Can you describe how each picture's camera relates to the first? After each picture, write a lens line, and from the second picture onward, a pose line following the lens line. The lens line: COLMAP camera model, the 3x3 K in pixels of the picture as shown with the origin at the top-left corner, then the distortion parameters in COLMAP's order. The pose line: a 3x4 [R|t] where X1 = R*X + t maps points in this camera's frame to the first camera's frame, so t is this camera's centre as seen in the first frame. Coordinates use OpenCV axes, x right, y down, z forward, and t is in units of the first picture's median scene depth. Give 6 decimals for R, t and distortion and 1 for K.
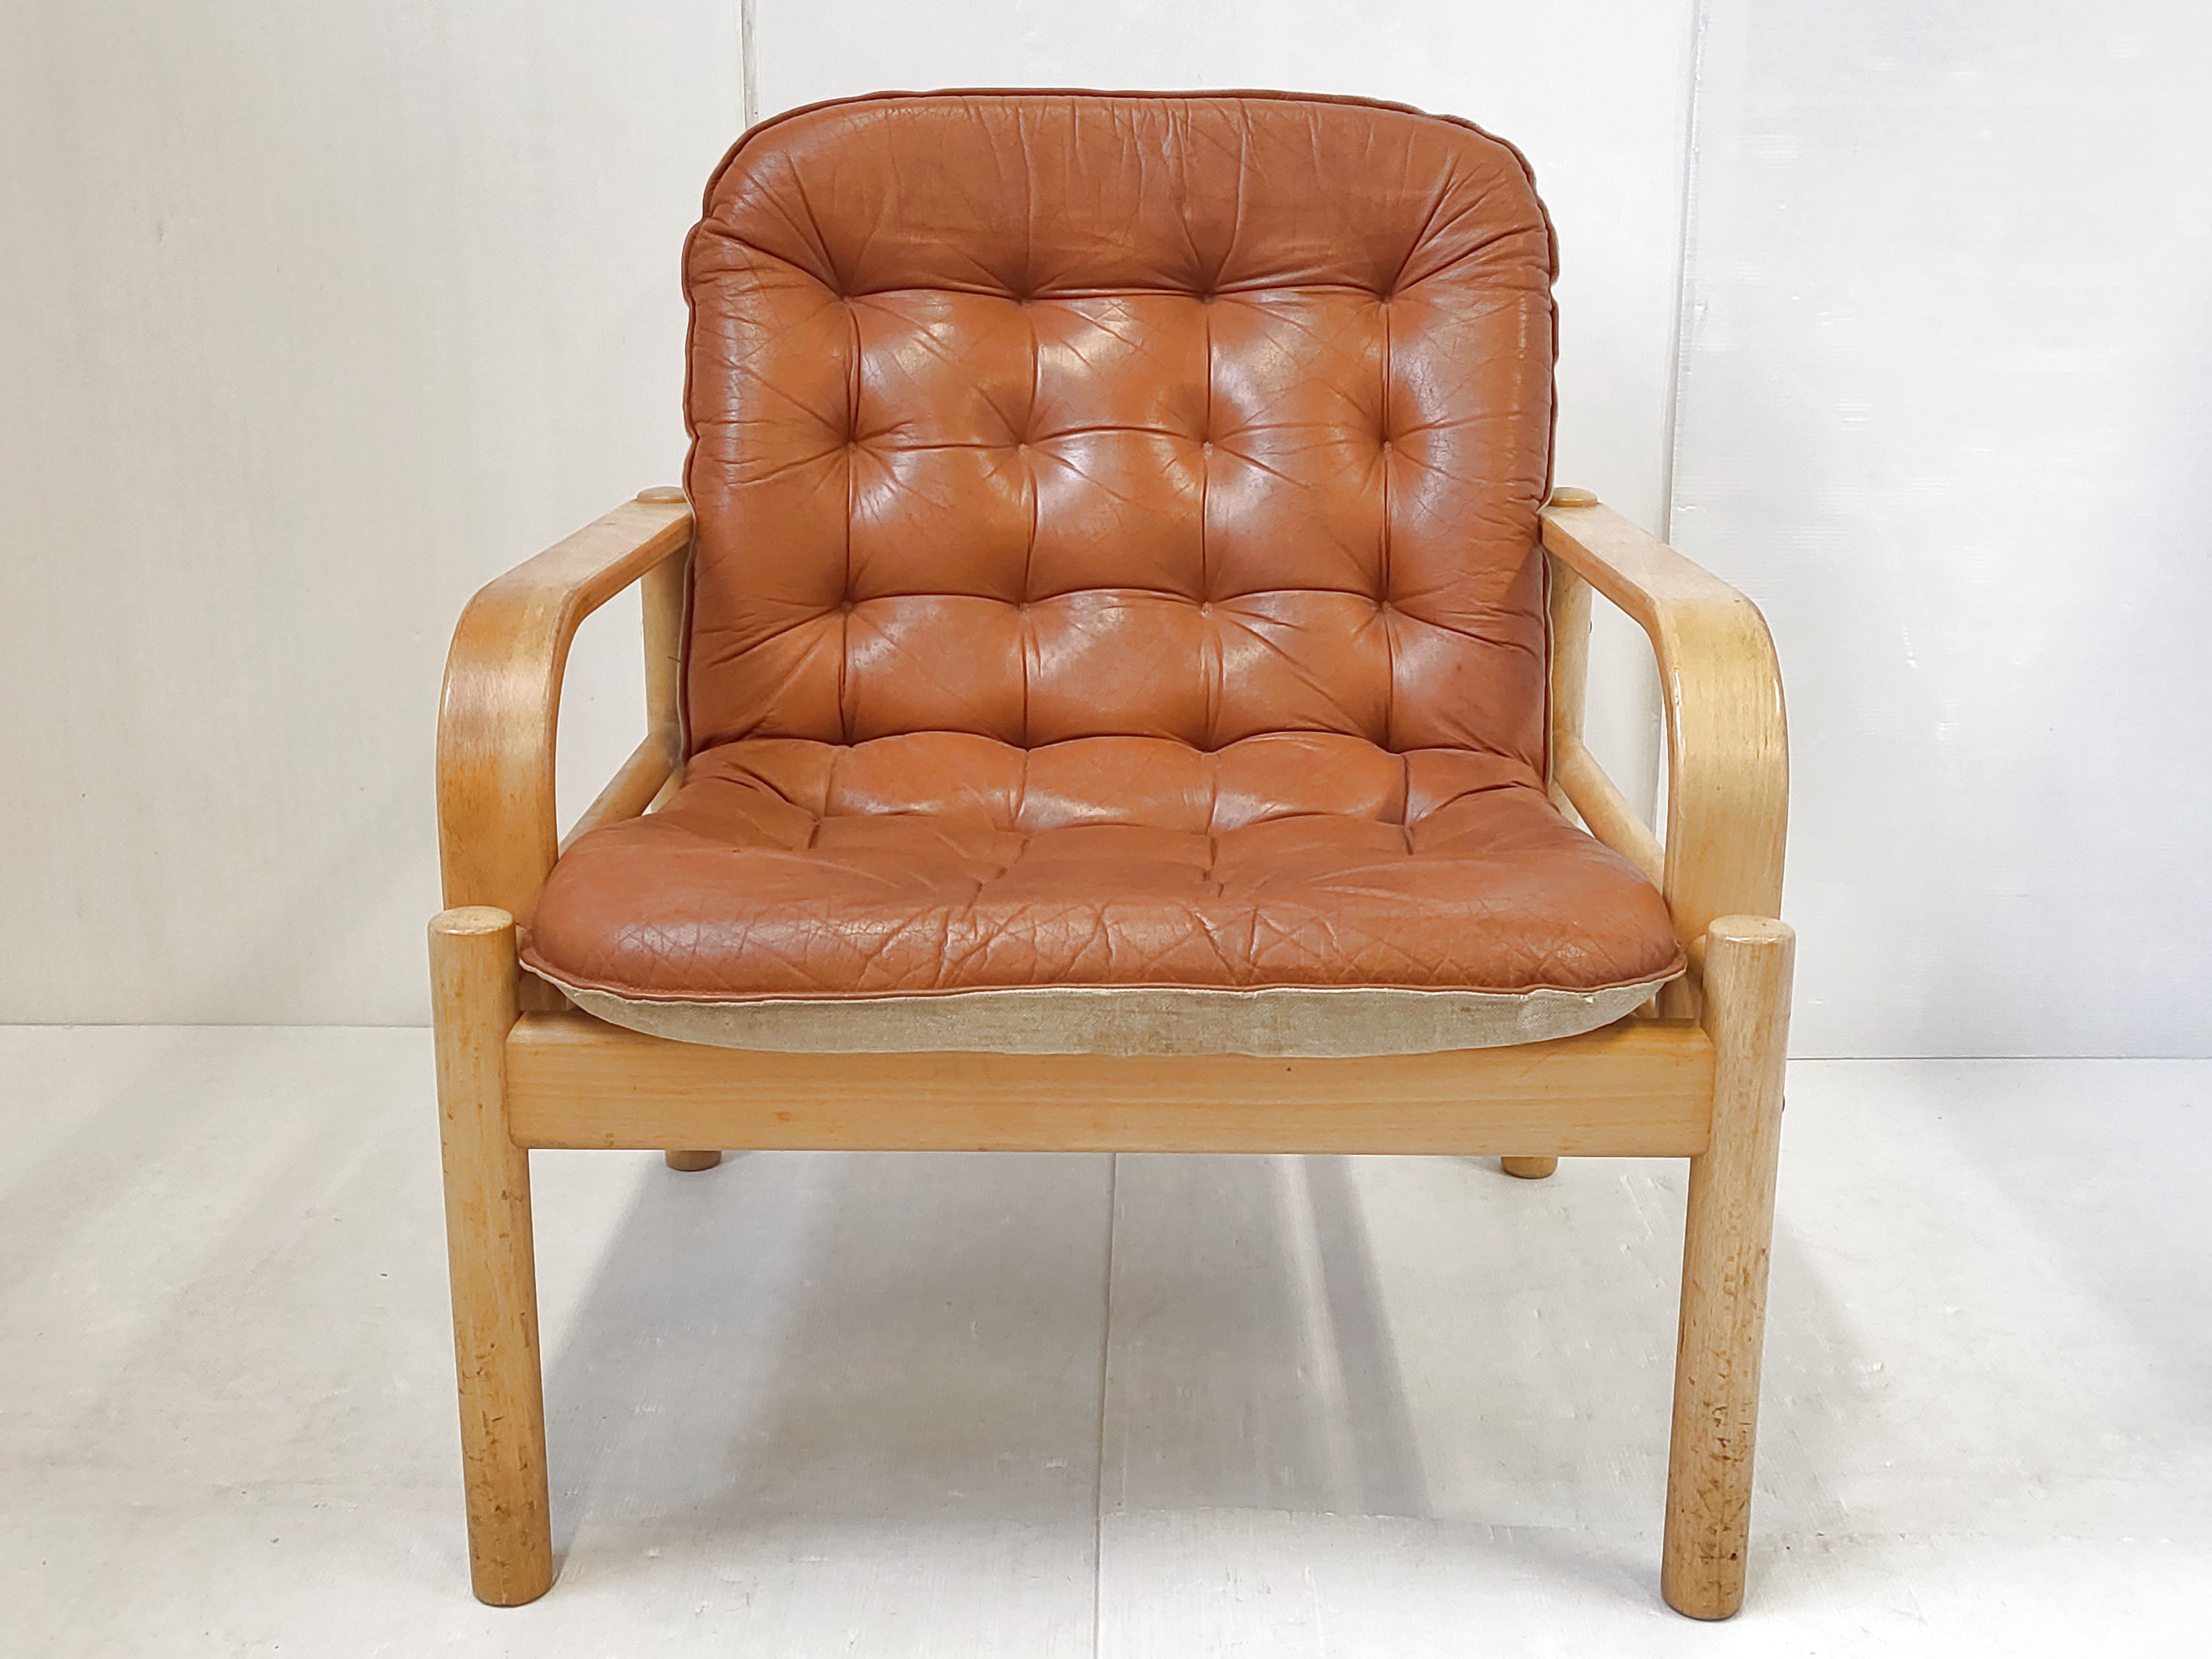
lens RADIAL K [[2503.0, 0, 1058.8], [0, 2503.0, 822.1], [0, 0, 1]] dist [-0.019391, 0.000000]
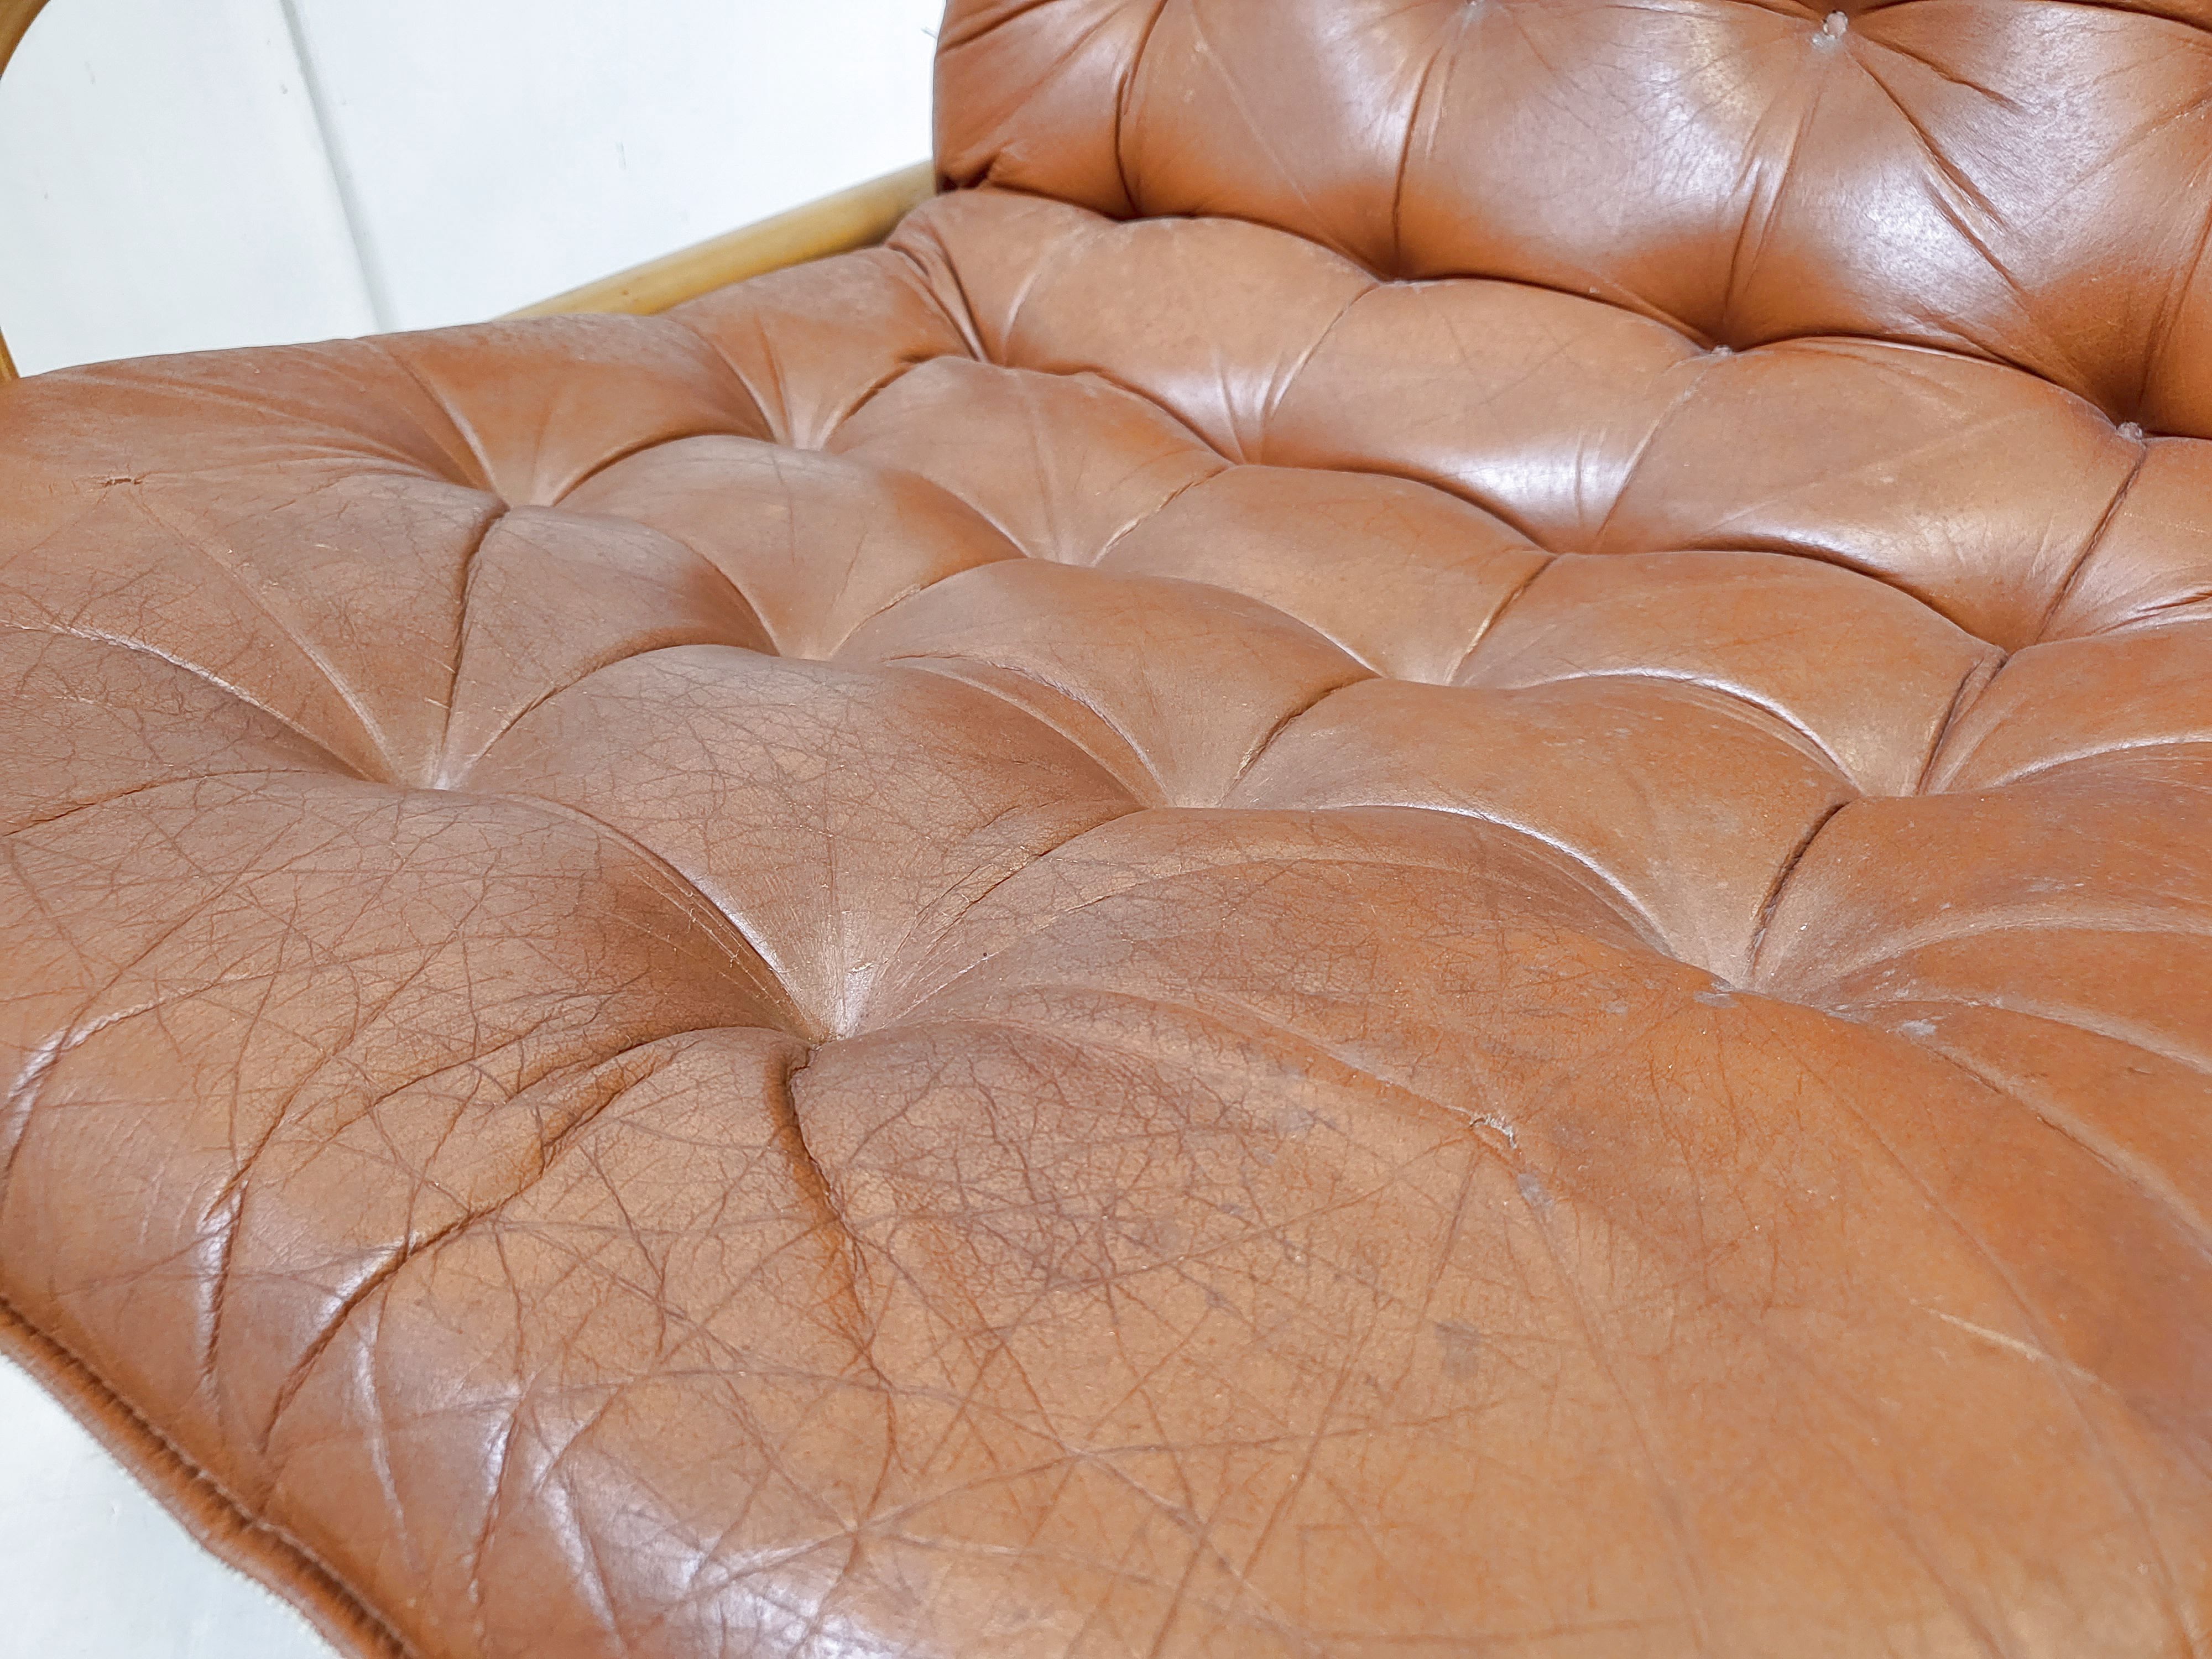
lens RADIAL K [[1725.0, 0, 1106.9], [0, 1725.0, 818.2], [0, 0, 1]] dist [0.017619, 0.011982]
pose [[0.818120, 0.319571, -0.478073, 0.150358], [-0.125428, 0.910514, 0.393996, -0.062383], [0.561202, -0.262372, 0.784993, 0.629578]]
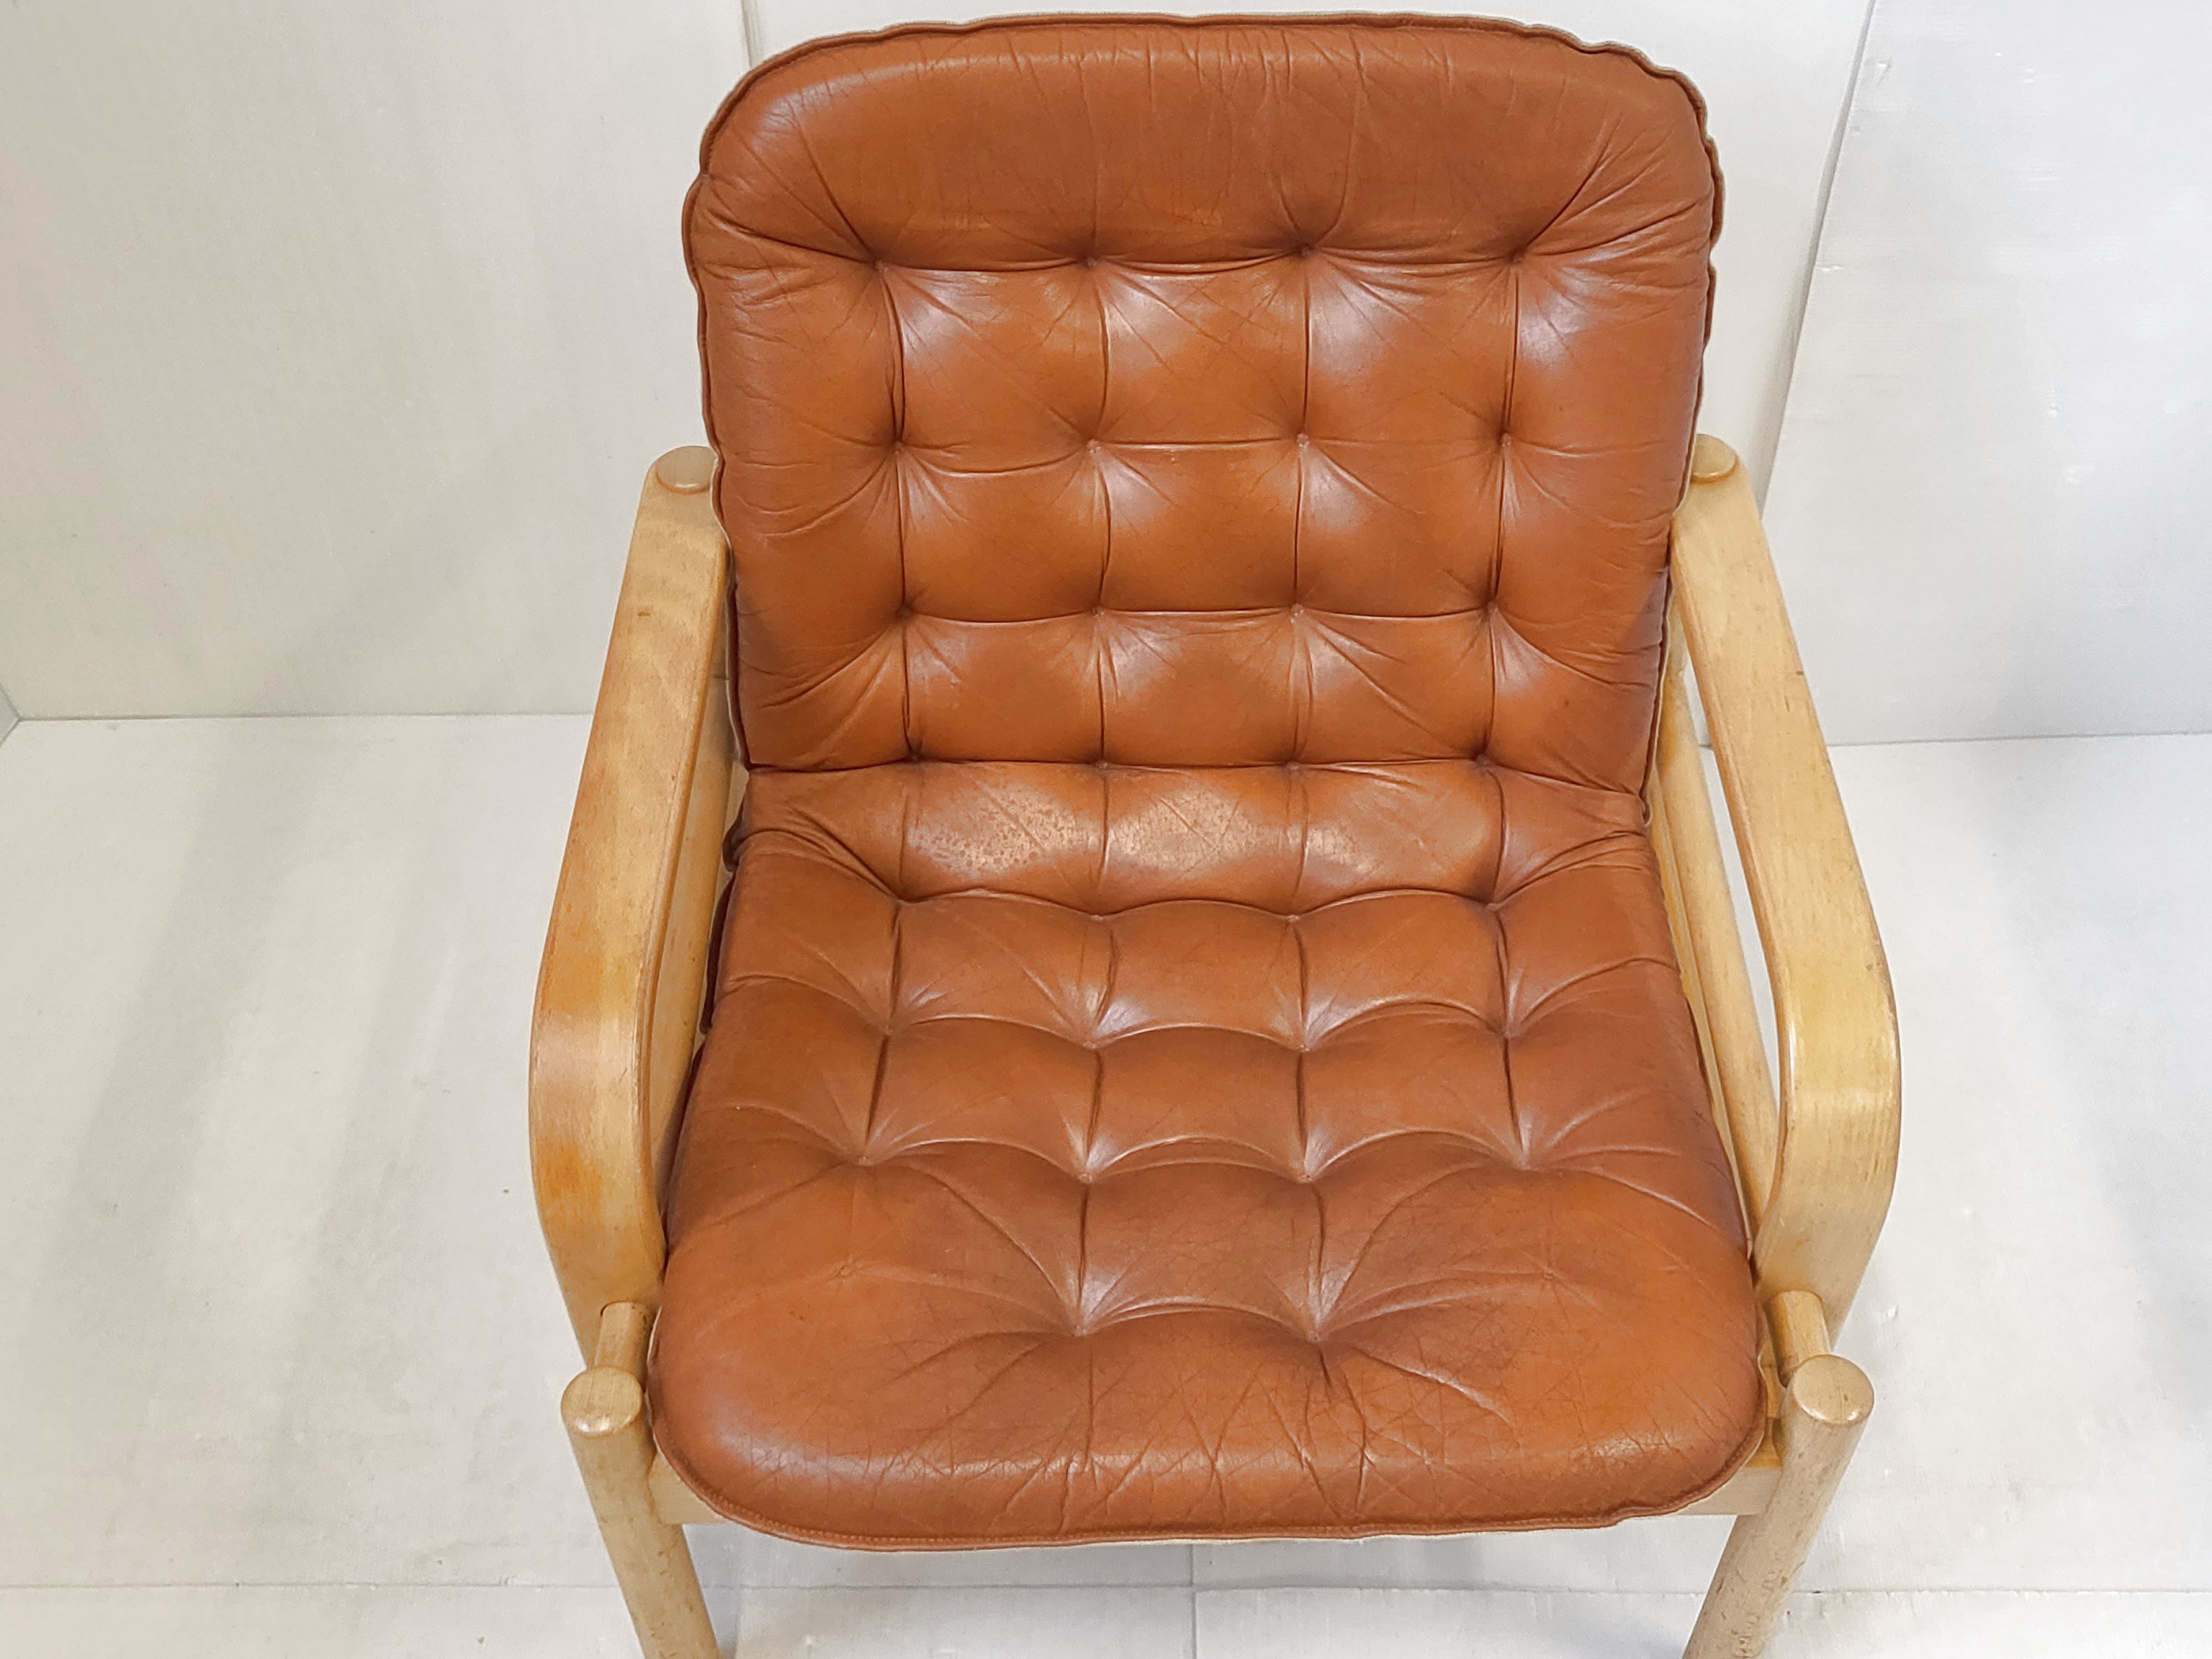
lens RADIAL K [[2503.0, 0, 1106.6], [0, 2503.0, 825.0], [0, 0, 1]] dist [-0.019391, 0.000000]
pose [[0.999620, -0.024895, 0.011869, -0.023471], [0.014328, 0.836487, 0.547799, -0.523572], [-0.023566, -0.547421, 0.836526, 0.189282]]
